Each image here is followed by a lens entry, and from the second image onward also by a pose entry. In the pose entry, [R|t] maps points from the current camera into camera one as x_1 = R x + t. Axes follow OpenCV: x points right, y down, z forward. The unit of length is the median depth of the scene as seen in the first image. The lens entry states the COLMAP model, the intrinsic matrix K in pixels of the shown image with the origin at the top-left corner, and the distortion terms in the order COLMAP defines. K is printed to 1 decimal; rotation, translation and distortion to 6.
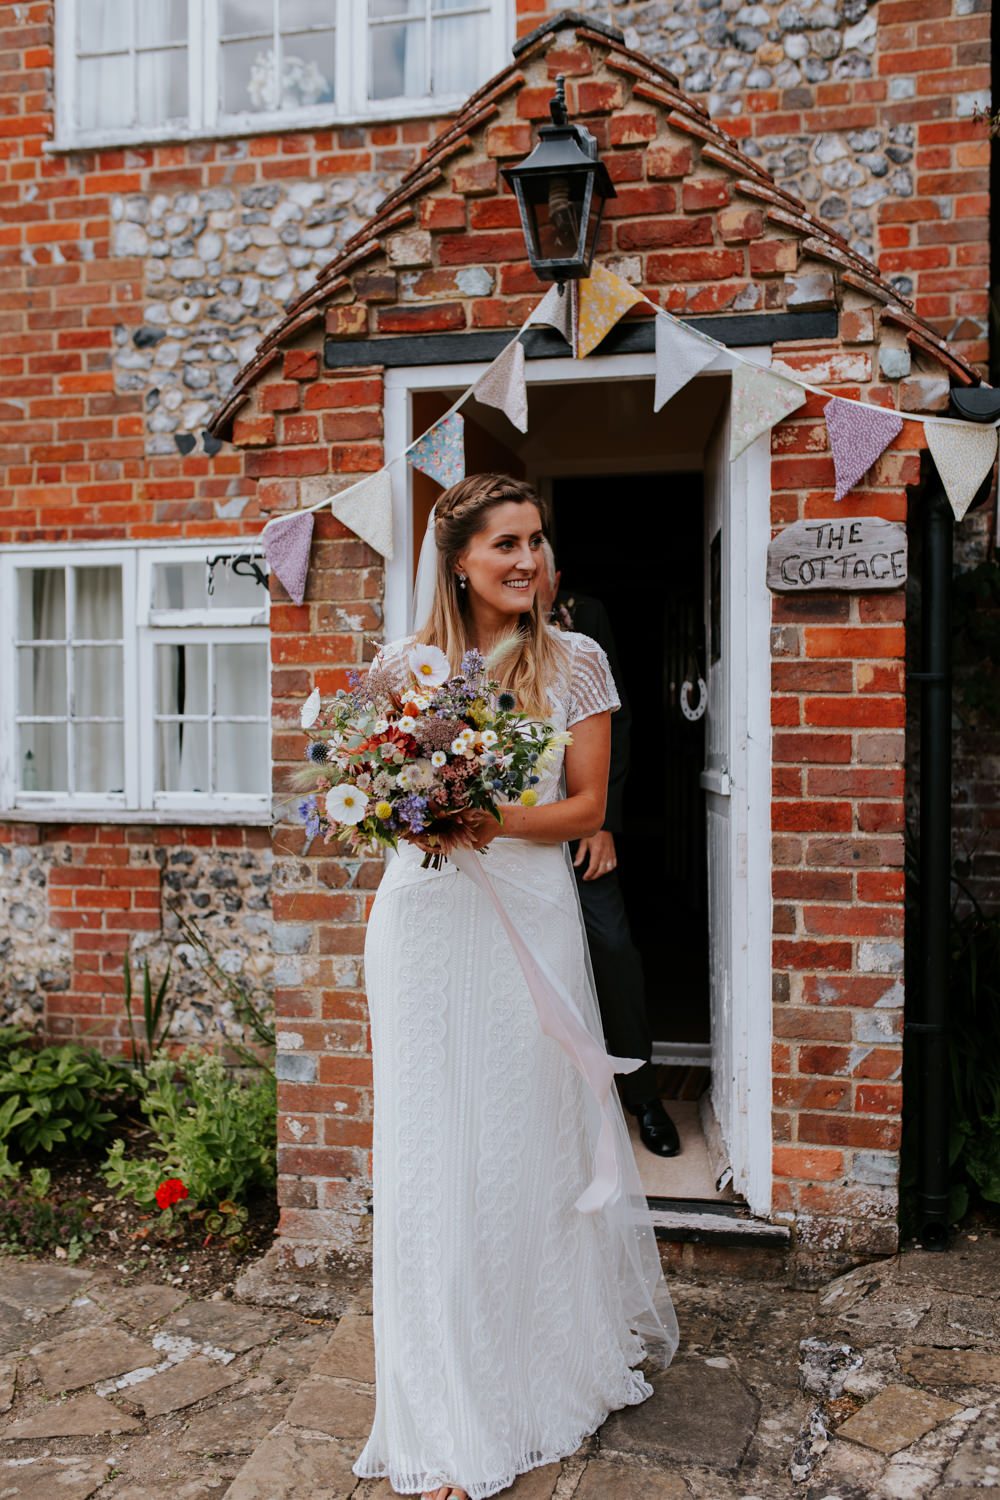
lens RADIAL K [[1433.0, 0, 500.9], [0, 1433.0, 733.4], [0, 0, 1]] dist [0.000411, 0.008734]
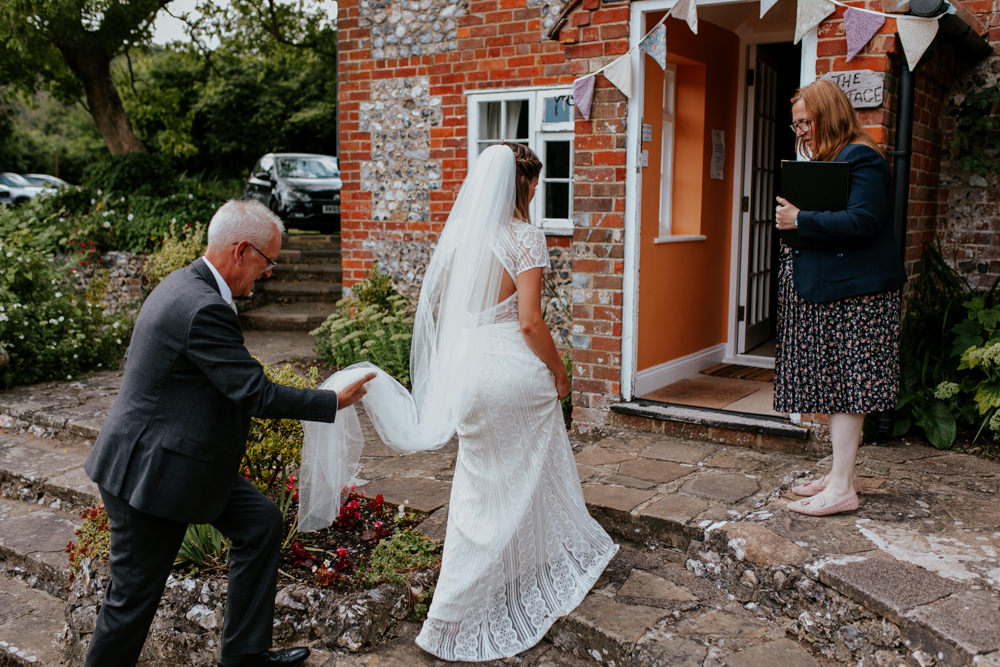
lens RADIAL K [[1017.4, 0, 473.3], [0, 1017.4, 308.4], [0, 0, 1]] dist [0.015499, -0.003990]
pose [[0.929212, 0.051048, -0.366004, 0.259983], [-0.014613, 0.994714, 0.101637, 0.033883], [0.369257, -0.089094, 0.925047, -0.452747]]
